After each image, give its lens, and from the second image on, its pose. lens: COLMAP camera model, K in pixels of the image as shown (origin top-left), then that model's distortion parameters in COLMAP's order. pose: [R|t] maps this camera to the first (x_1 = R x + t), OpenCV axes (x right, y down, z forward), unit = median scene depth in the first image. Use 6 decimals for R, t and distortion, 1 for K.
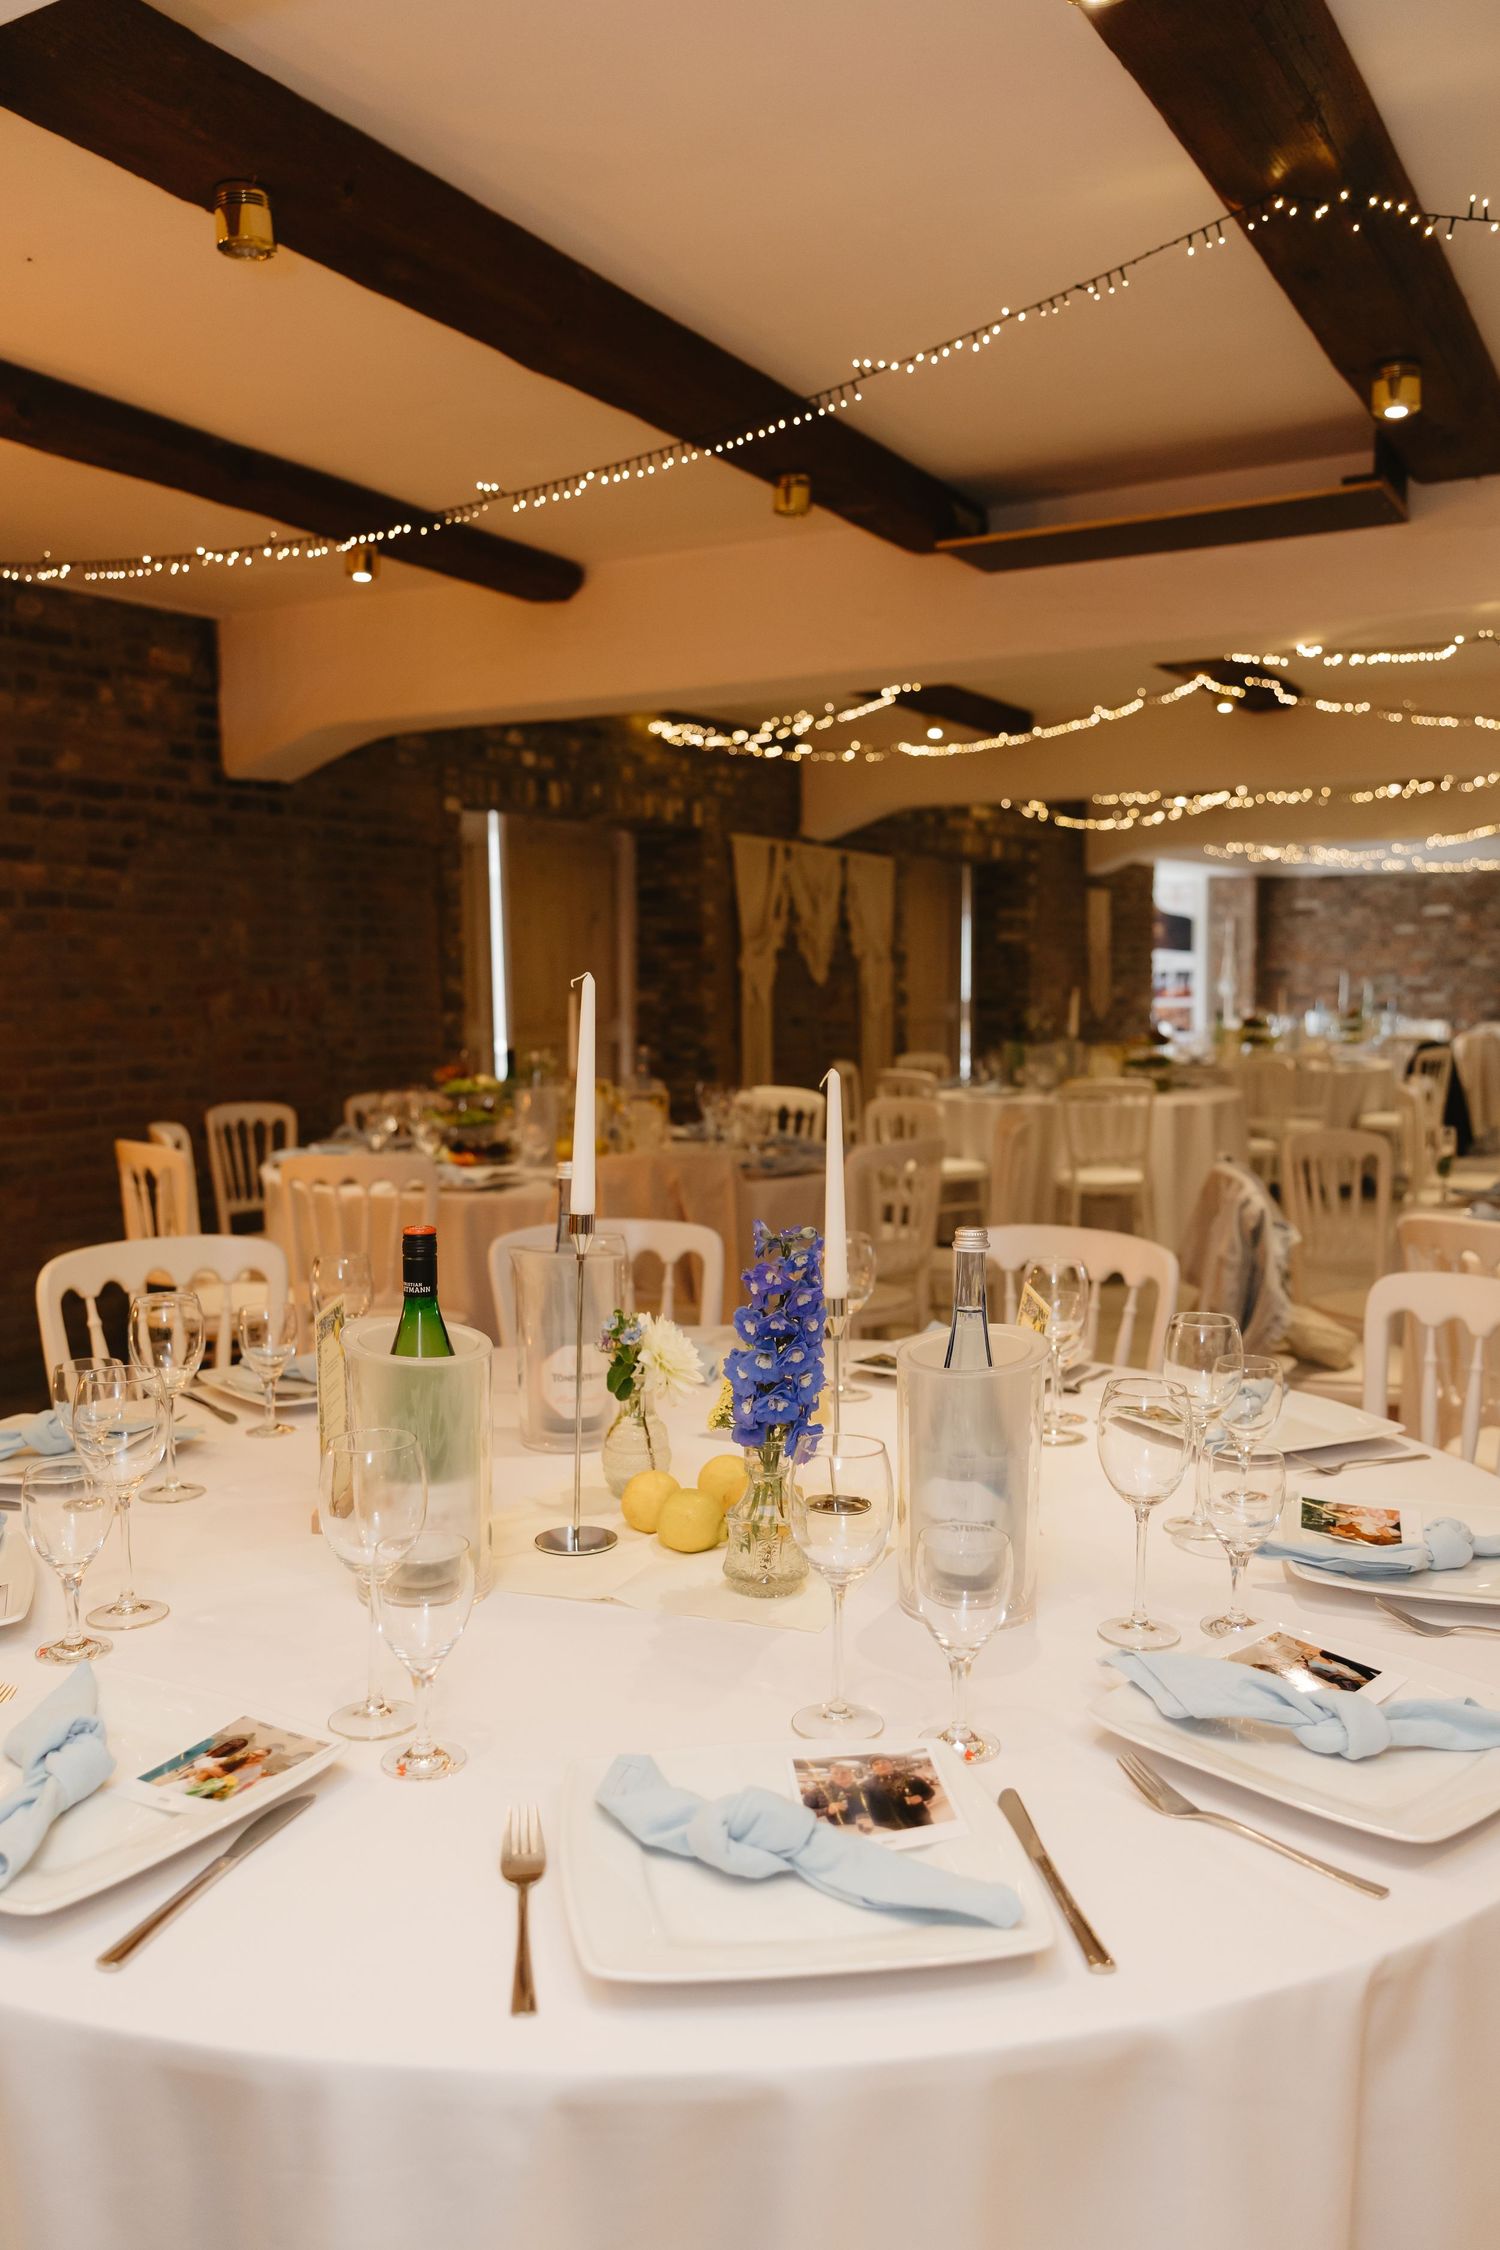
lens RADIAL K [[1766.9, 0, 749.9], [0, 1766.9, 1123.4], [0, 0, 1]] dist [-0.000068, -0.000249]
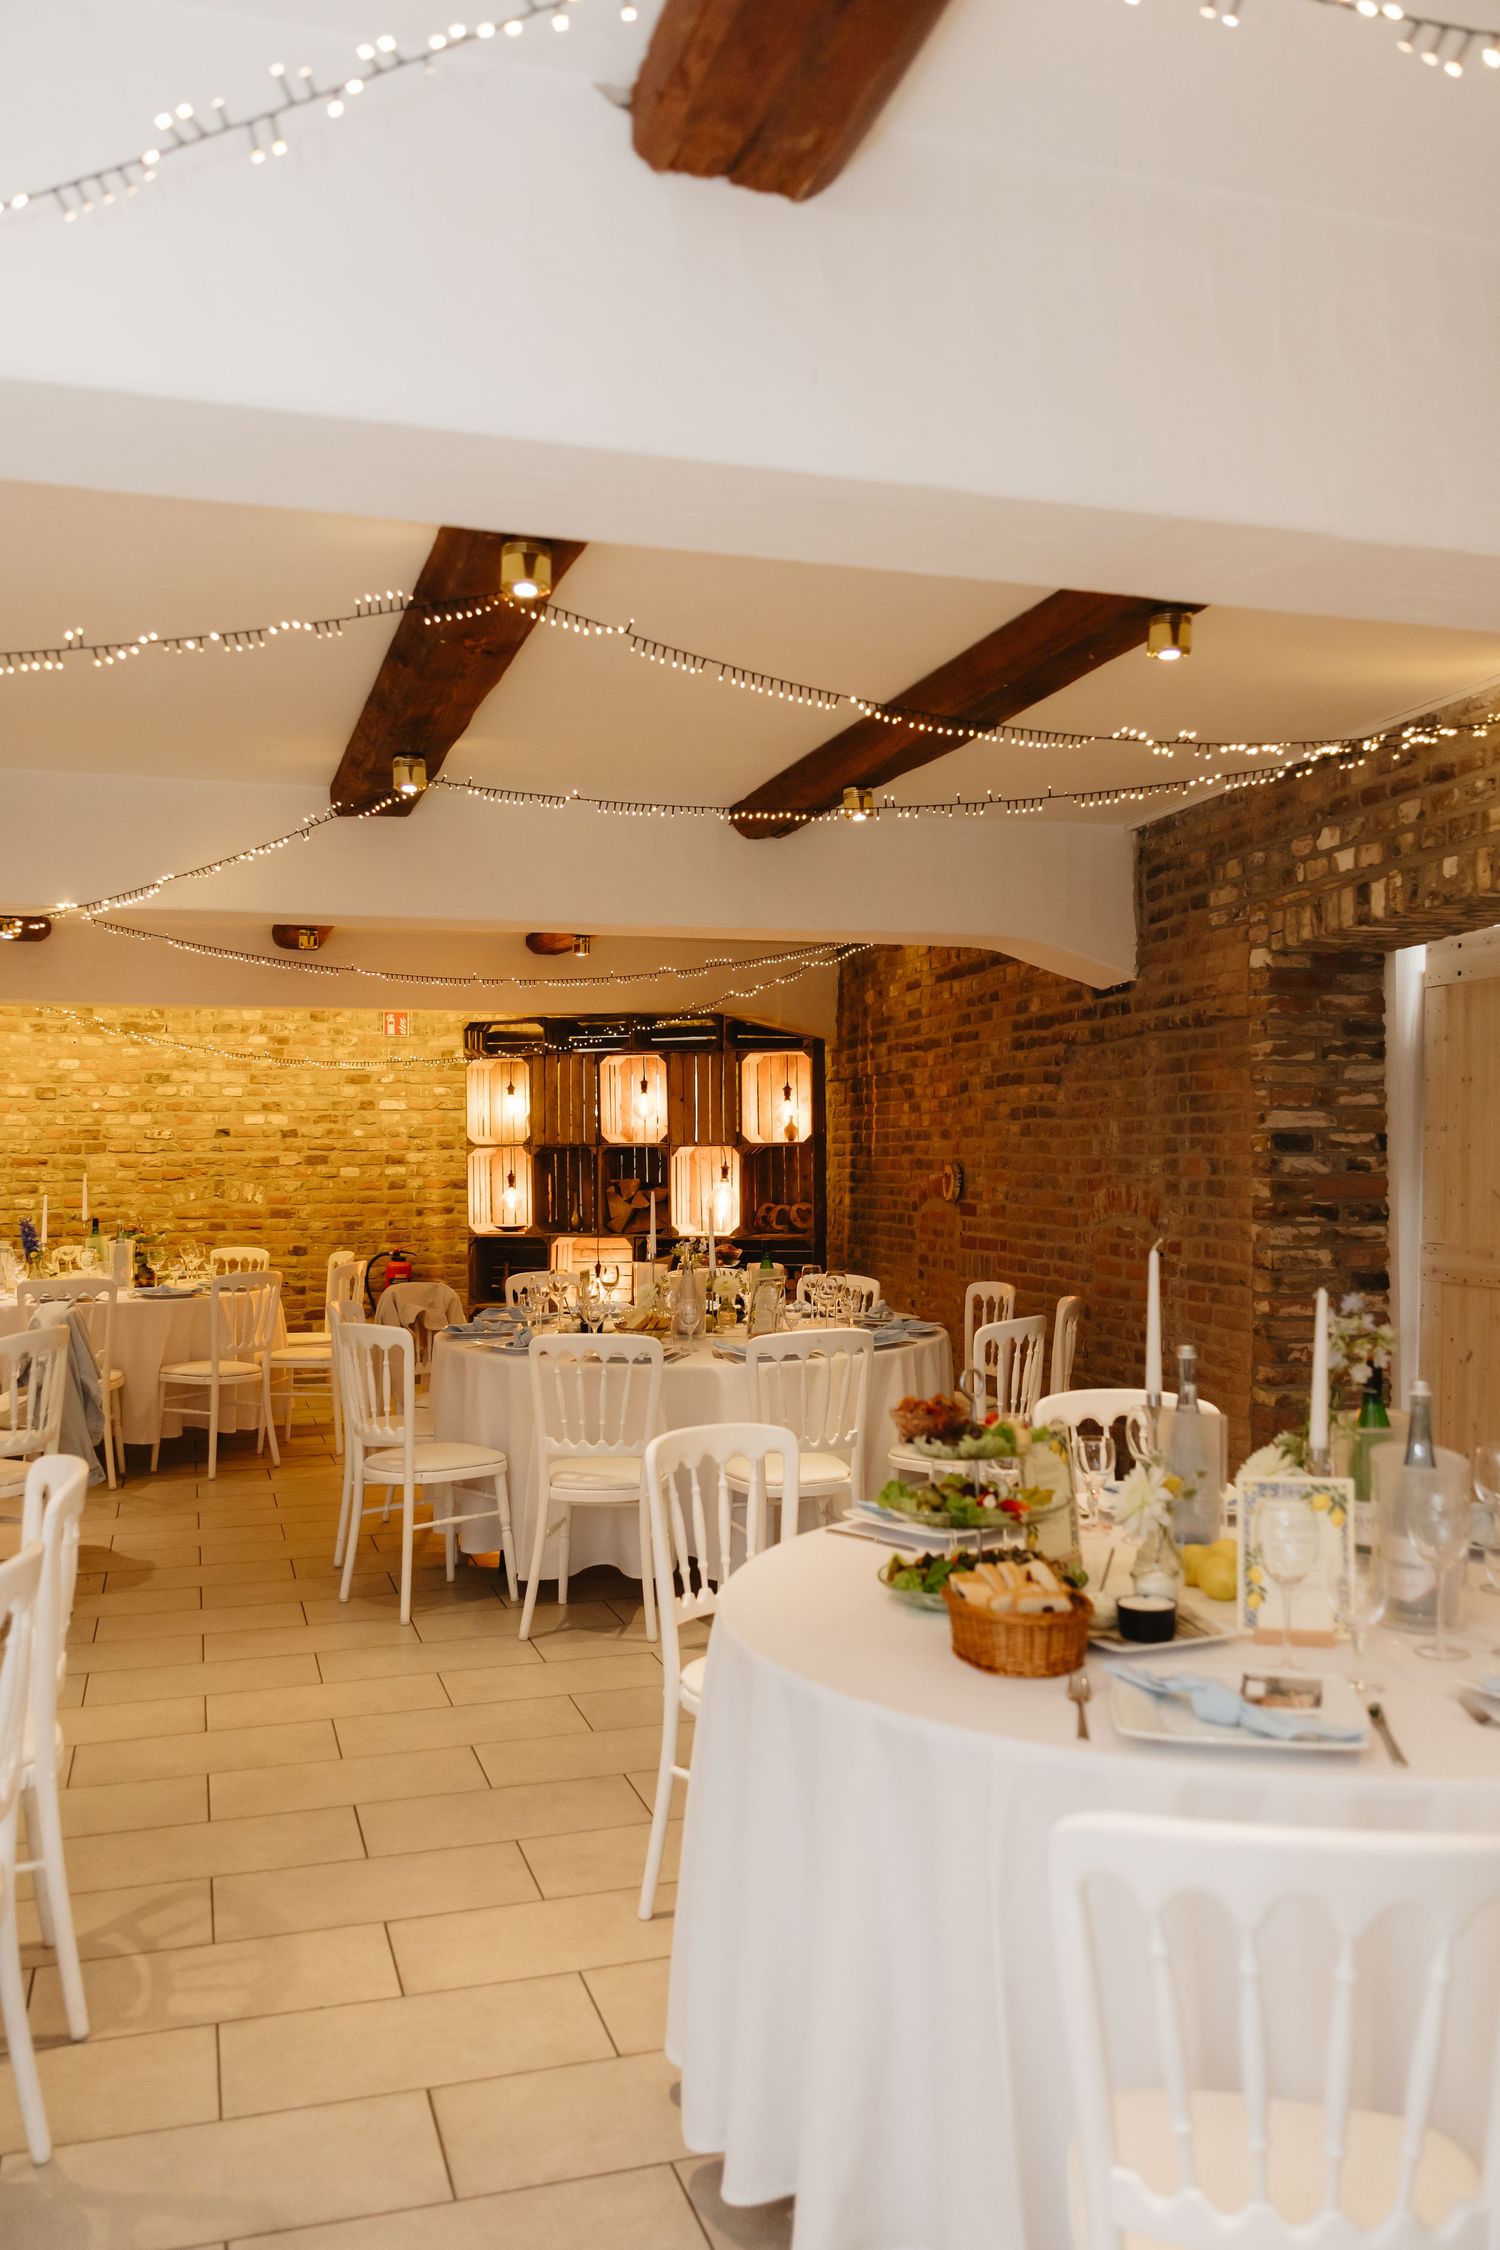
lens RADIAL K [[1766.9, 0, 750.5], [0, 1766.9, 1130.4], [0, 0, 1]] dist [-0.000068, -0.000249]
pose [[-0.678264, -0.004254, -0.734806, 0.598106], [-0.055818, 0.997392, 0.045748, -0.136788], [0.732695, 0.072045, -0.676733, 1.469462]]
